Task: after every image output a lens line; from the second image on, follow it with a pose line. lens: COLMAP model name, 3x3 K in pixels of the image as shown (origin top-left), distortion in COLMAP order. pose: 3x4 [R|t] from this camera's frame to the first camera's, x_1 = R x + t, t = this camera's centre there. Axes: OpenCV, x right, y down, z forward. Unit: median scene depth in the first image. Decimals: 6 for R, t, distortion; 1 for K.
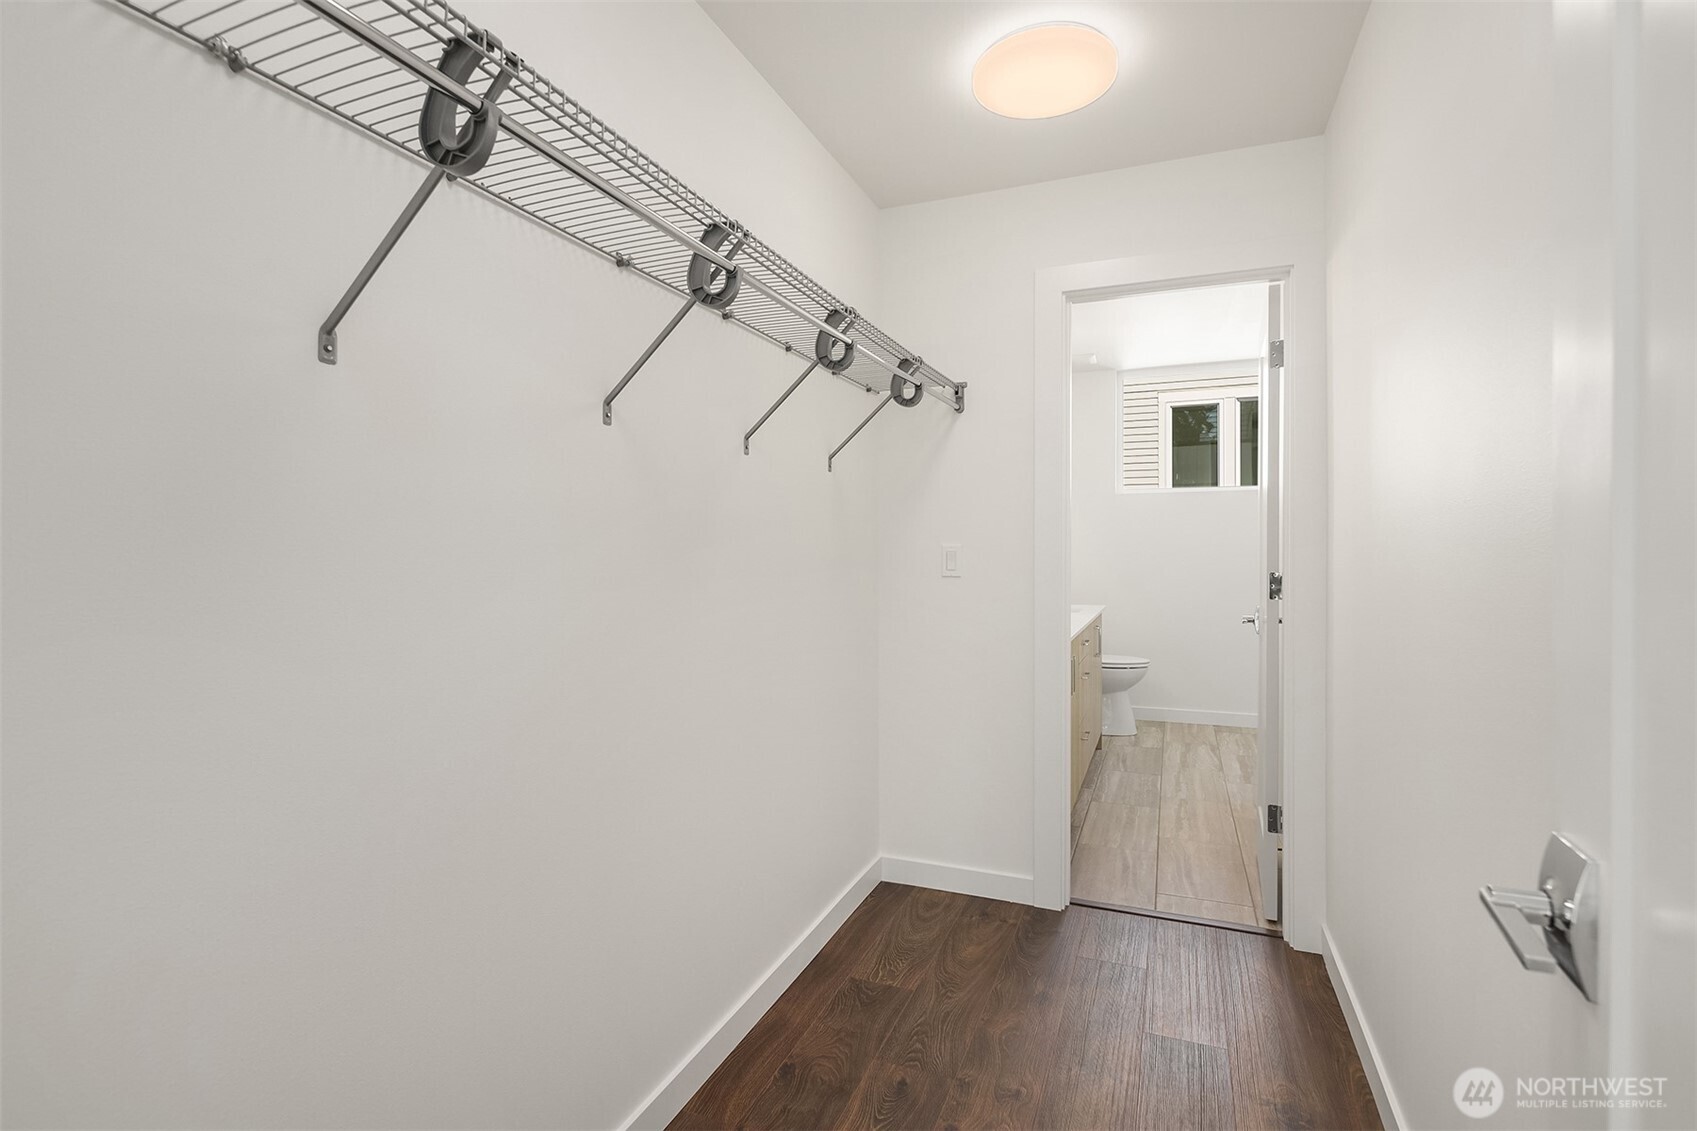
lens RADIAL K [[814.1, 0, 834.7], [0, 814.1, 559.4], [0, 0, 1]] dist [-0.002482, -0.000235]
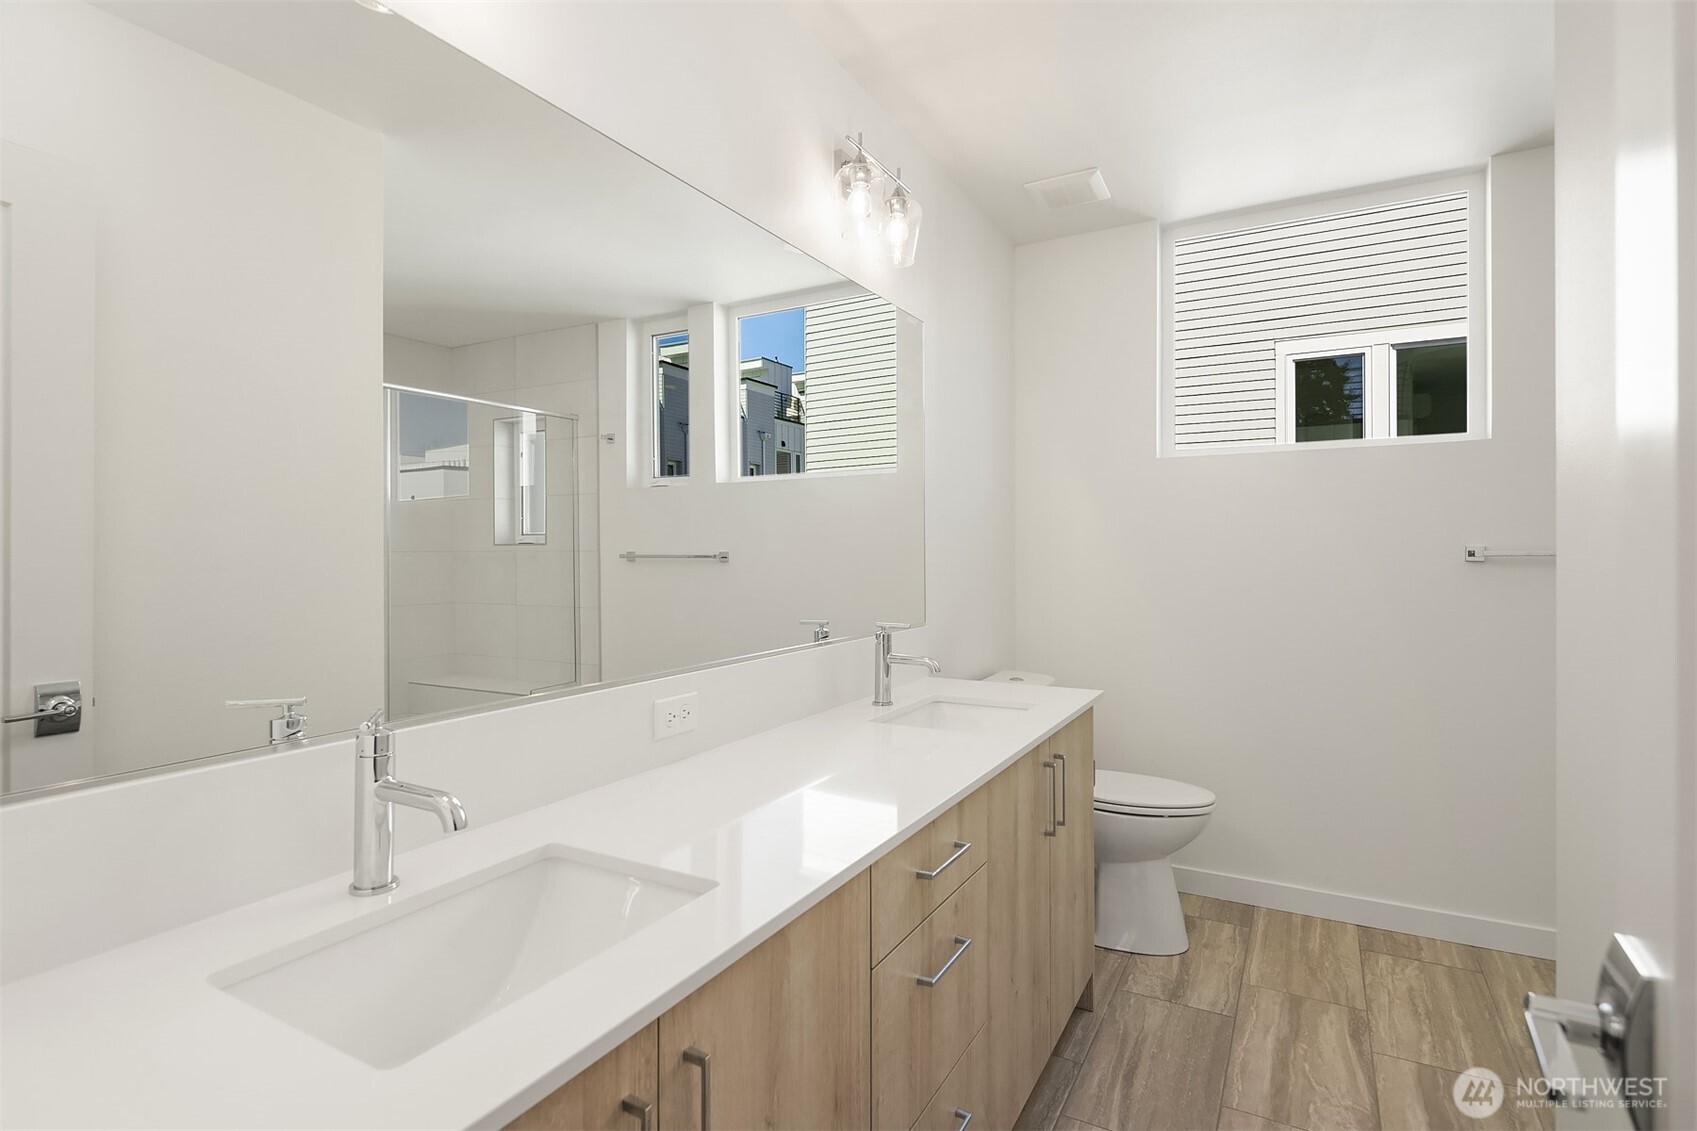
lens RADIAL K [[814.1, 0, 859.5], [0, 814.1, 560.0], [0, 0, 1]] dist [-0.002482, -0.000235]
pose [[0.993546, 0.001555, -0.113423, 0.221671], [-0.002372, 0.999972, -0.007075, -0.011042], [0.113409, 0.007298, 0.993522, 0.474982]]
